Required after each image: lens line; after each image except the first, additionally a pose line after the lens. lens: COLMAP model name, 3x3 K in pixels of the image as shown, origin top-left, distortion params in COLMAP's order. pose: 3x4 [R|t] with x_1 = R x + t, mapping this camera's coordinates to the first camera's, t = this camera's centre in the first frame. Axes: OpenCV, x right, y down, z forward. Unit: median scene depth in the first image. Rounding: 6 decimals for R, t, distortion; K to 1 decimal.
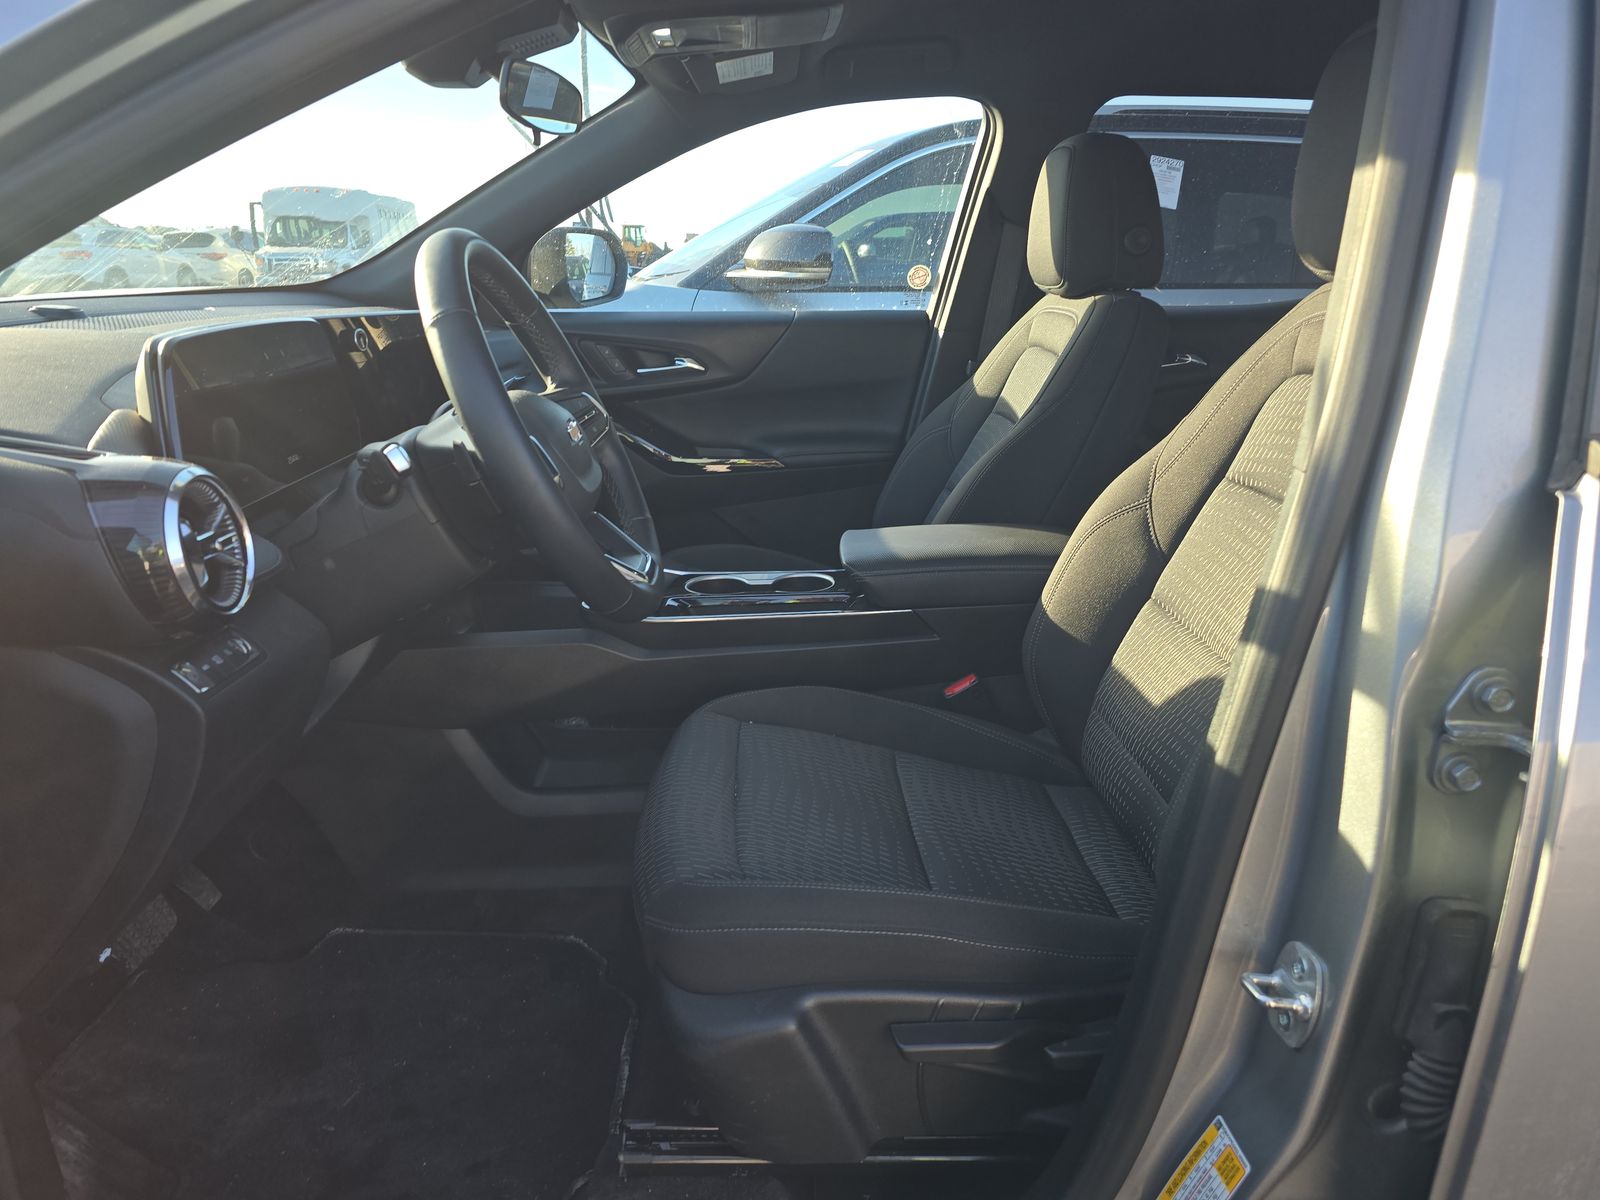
lens RADIAL K [[1064.8, 0, 797.0], [0, 1064.8, 608.4], [0, 0, 1]] dist [0.036319, -0.014703]
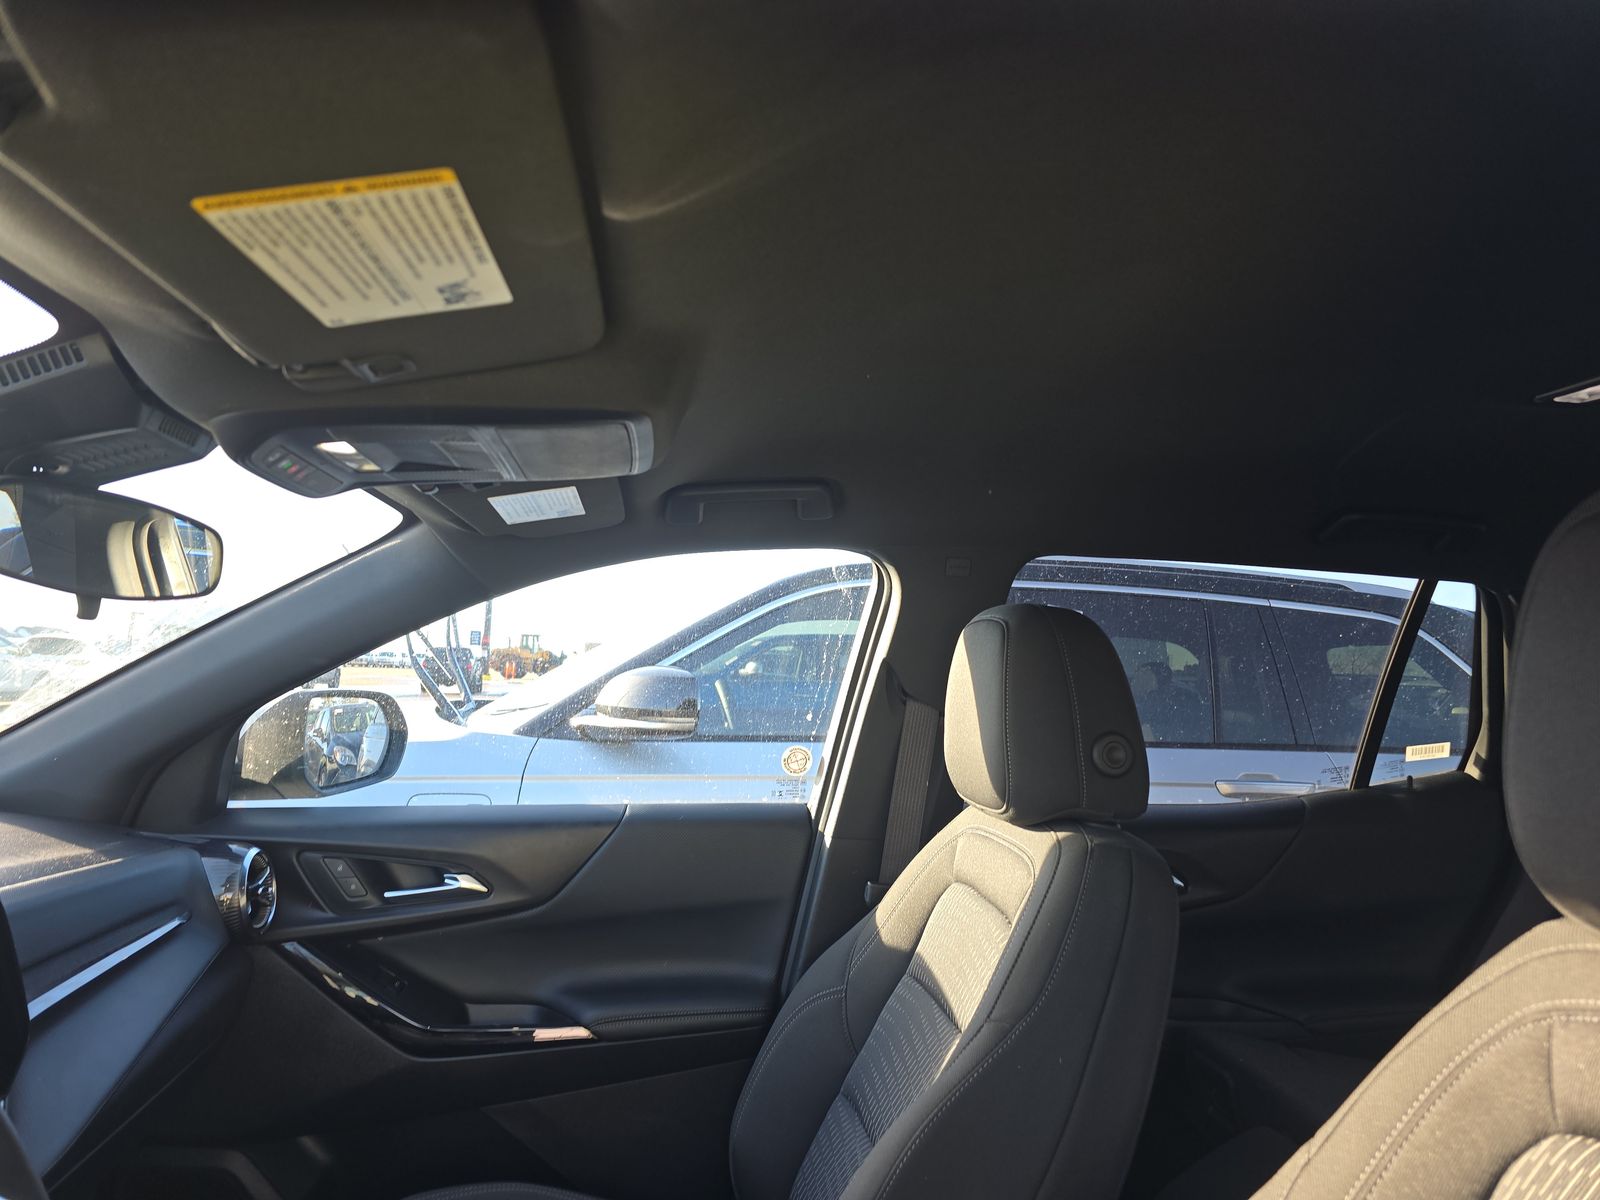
lens RADIAL K [[1064.8, 0, 804.0], [0, 1064.8, 600.9], [0, 0, 1]] dist [0.036319, -0.014703]
pose [[0.994361, 0.026352, 0.102721, 0.039945], [0.013457, 0.929448, -0.368707, -0.140468], [-0.105190, 0.368010, 0.923853, 0.272234]]
